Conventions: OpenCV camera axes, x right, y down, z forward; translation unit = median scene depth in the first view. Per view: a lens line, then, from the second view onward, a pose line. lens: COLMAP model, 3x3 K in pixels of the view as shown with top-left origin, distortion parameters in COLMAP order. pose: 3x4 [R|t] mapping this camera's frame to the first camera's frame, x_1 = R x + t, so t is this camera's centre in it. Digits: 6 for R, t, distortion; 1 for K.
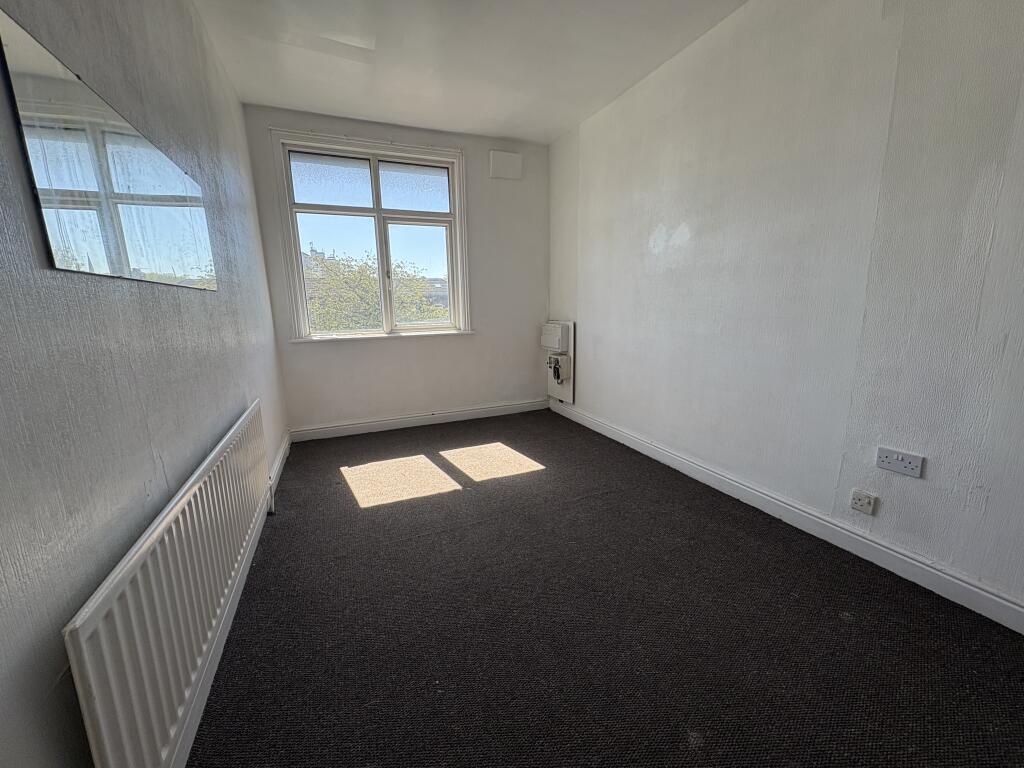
lens RADIAL K [[417.4, 0, 512.0], [0, 417.4, 384.0], [0, 0, 1]] dist [-0.000069, 0.000073]
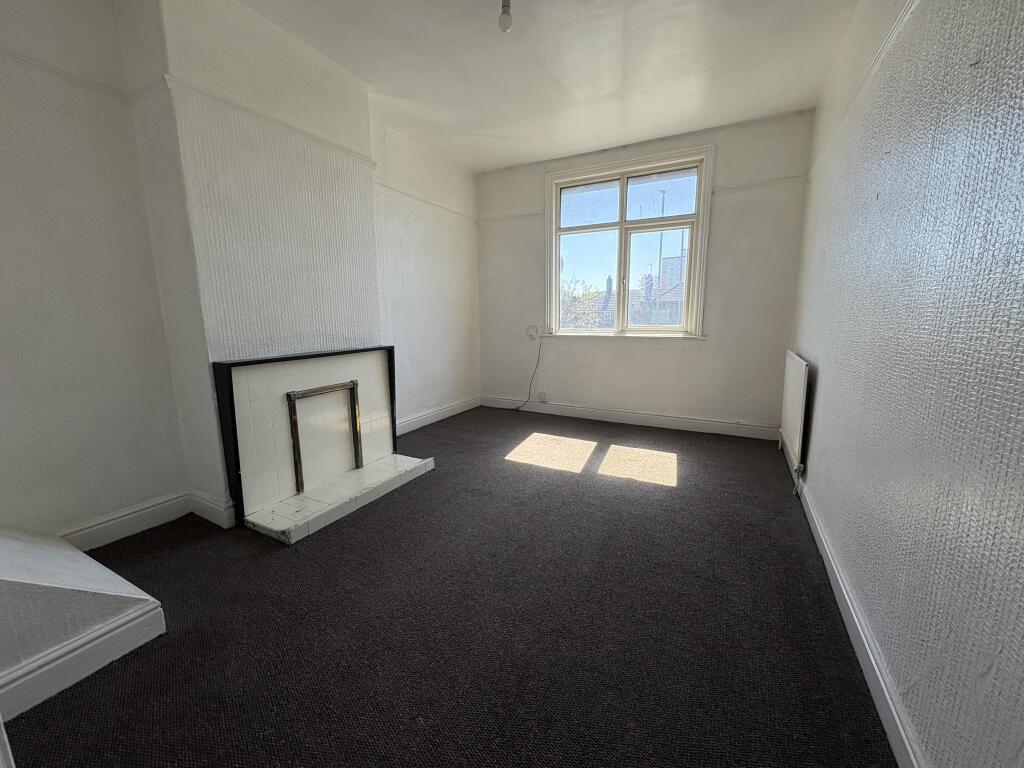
lens RADIAL K [[405.9, 0, 512.0], [0, 405.9, 384.0], [0, 0, 1]] dist [0.000581, 0.000048]
pose [[0.628763, 0.151984, -0.762600, 0.381485], [-0.153937, 0.985632, 0.069512, -0.020720], [0.762208, 0.073686, 0.643125, 0.107447]]
